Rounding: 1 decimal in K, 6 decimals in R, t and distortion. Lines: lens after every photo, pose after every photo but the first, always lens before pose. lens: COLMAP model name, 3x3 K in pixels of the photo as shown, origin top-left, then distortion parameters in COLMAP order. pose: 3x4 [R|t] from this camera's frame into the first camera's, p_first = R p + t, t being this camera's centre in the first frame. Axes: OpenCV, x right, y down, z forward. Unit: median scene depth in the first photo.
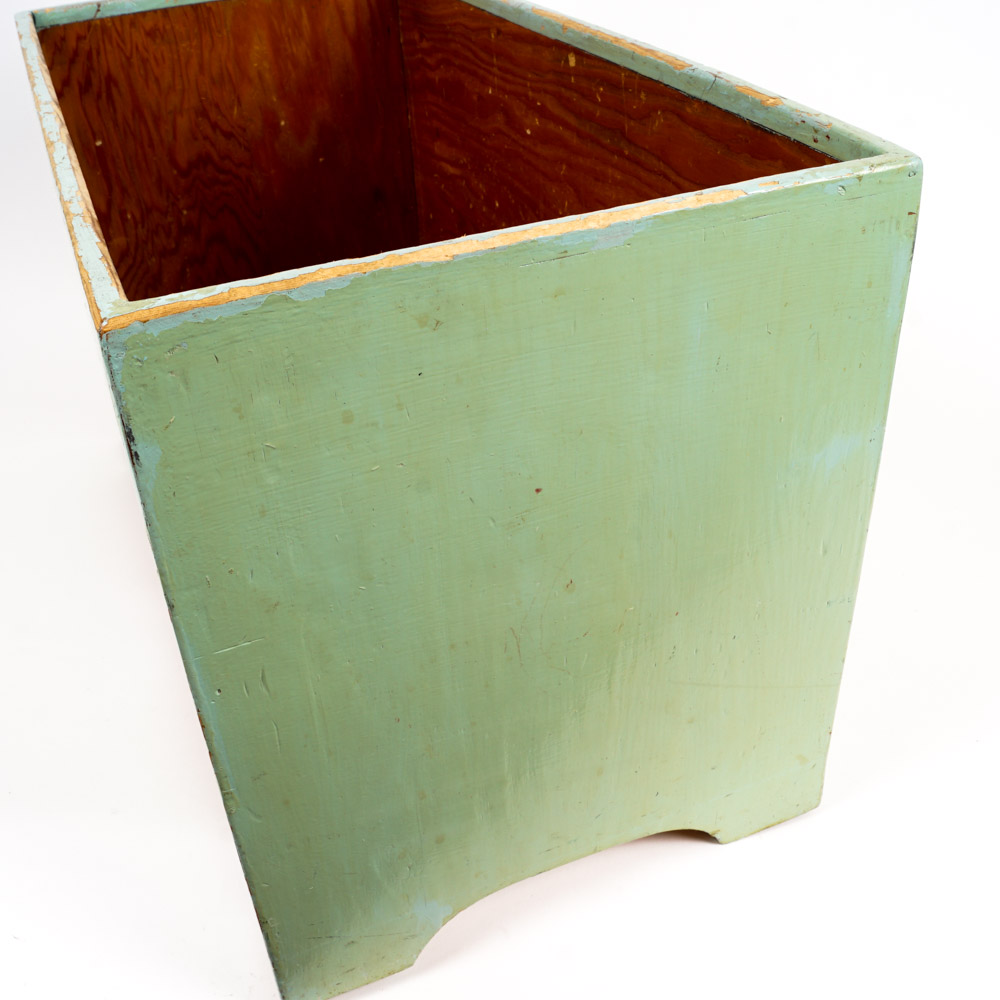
lens RADIAL K [[1124.0, 0, 477.3], [0, 1124.0, 500.7], [0, 0, 1]] dist [-0.081584, -0.004251]
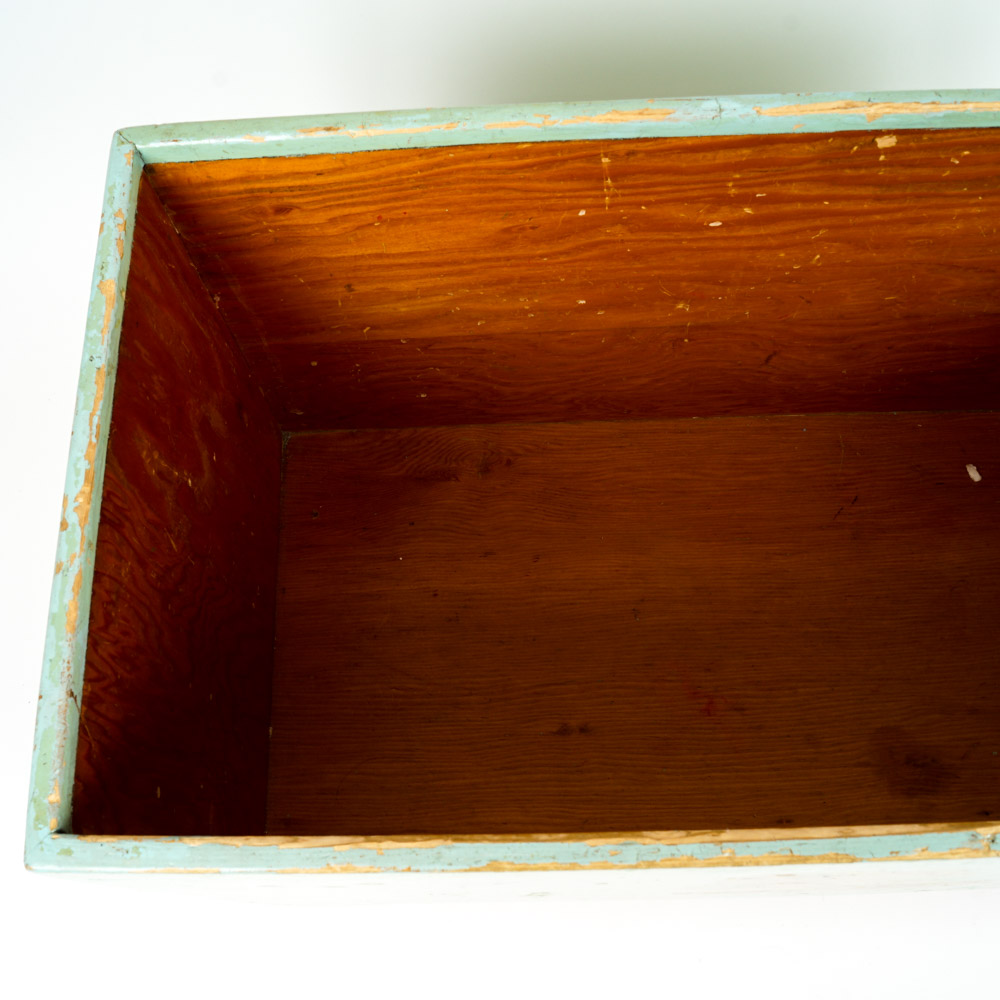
lens RADIAL K [[1139.5, 0, 514.9], [0, 1139.5, 510.1], [0, 0, 1]] dist [-0.074302, 0.002759]
pose [[0.361158, -0.857323, 0.366828, -0.497703], [0.546922, 0.513359, 0.661316, -0.913191], [-0.755276, -0.038213, 0.654292, 0.692191]]
